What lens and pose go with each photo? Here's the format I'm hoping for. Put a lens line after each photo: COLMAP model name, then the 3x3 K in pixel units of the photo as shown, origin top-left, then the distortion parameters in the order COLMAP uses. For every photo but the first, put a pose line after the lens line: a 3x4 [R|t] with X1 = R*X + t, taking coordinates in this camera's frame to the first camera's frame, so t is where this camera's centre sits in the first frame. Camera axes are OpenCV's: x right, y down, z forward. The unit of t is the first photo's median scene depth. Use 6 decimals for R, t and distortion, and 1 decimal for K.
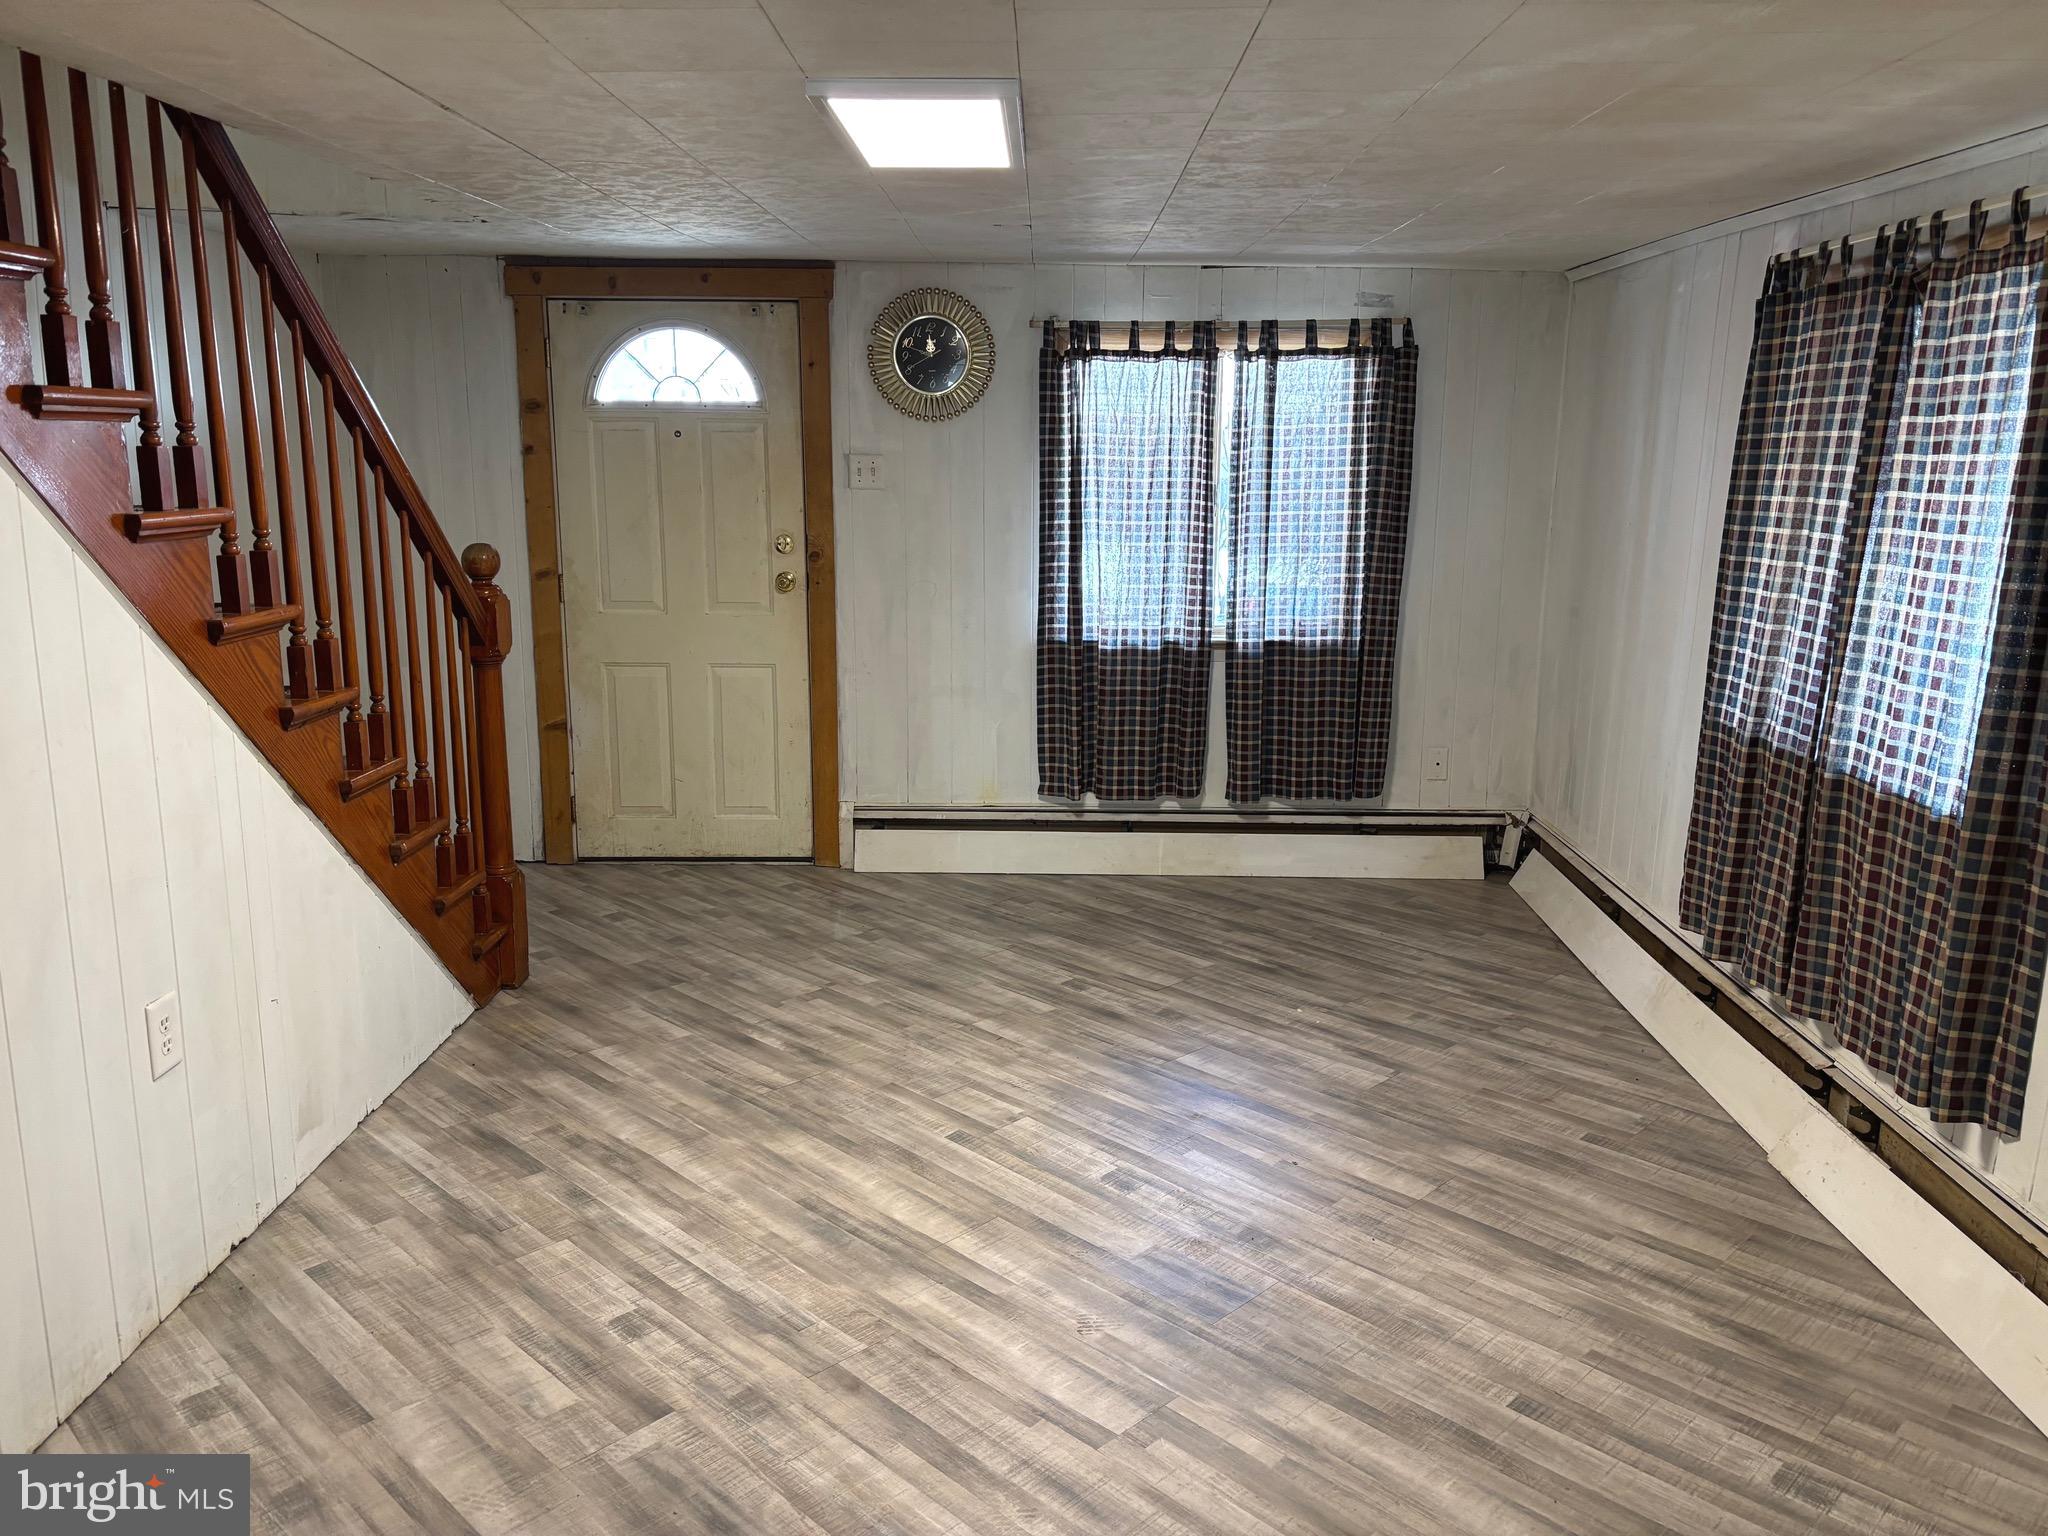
lens RADIAL K [[1545.6, 0, 1025.6], [0, 1545.6, 771.2], [0, 0, 1]] dist [0.025394, -0.030532]
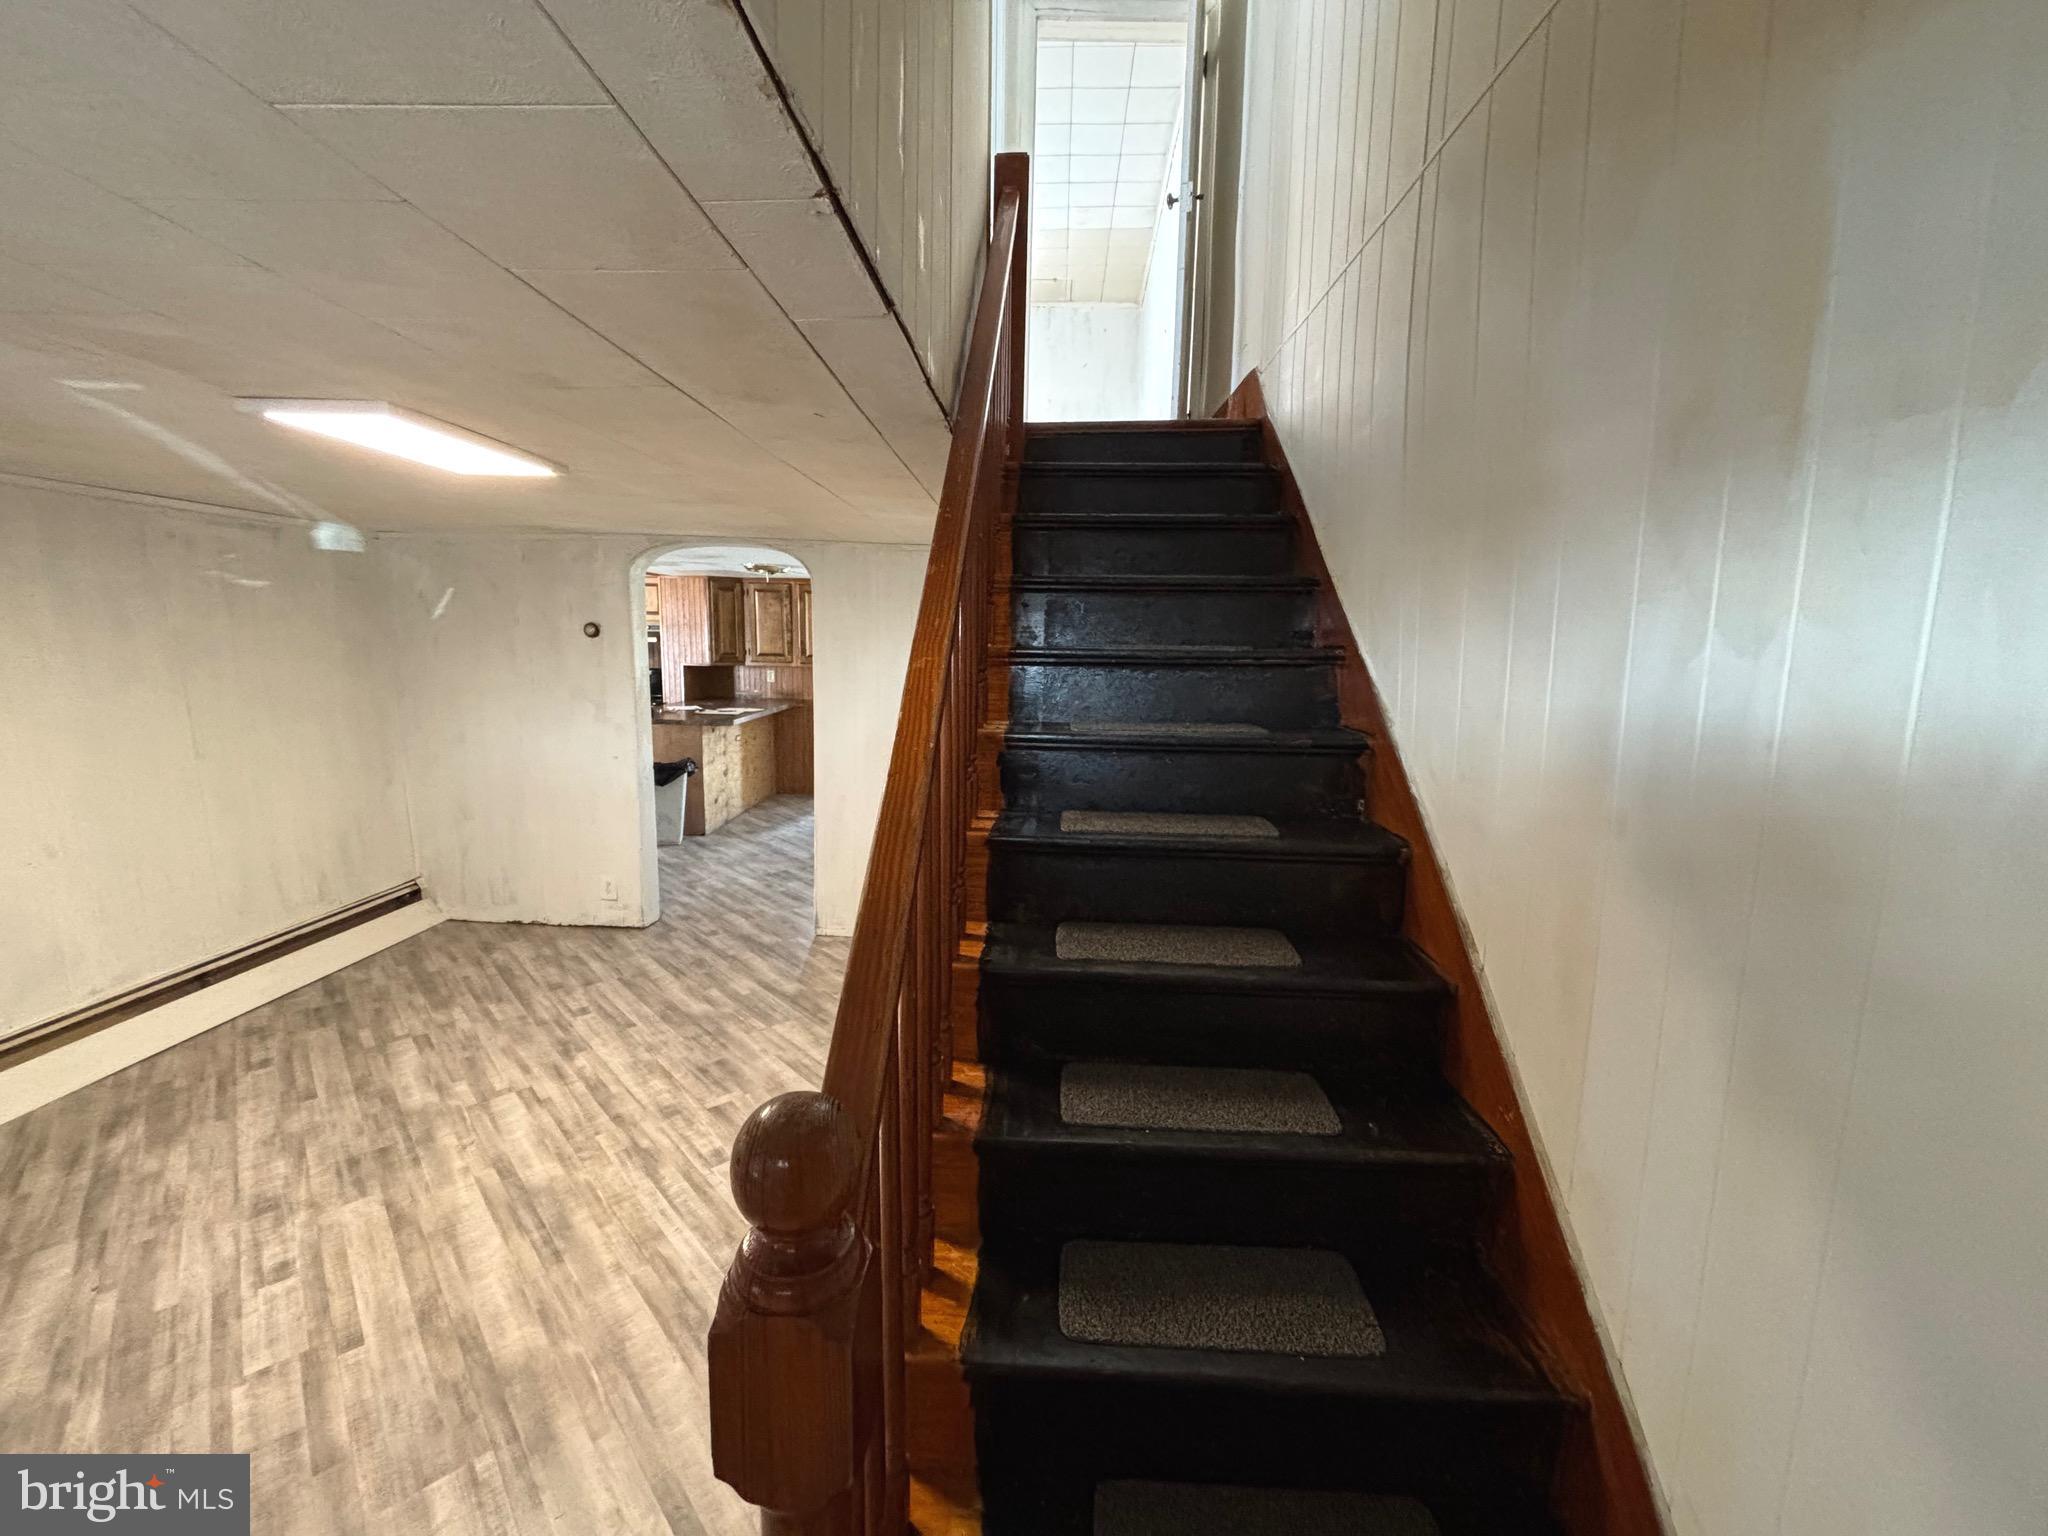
lens RADIAL K [[828.0, 0, 1025.1], [0, 828.0, 767.9], [0, 0, 1]] dist [0.000529, -0.000158]
pose [[-0.999335, -0.033941, 0.013355, -0.604809], [-0.027182, 0.937180, 0.347785, -0.400956], [-0.024320, 0.347190, -0.937479, 1.727790]]
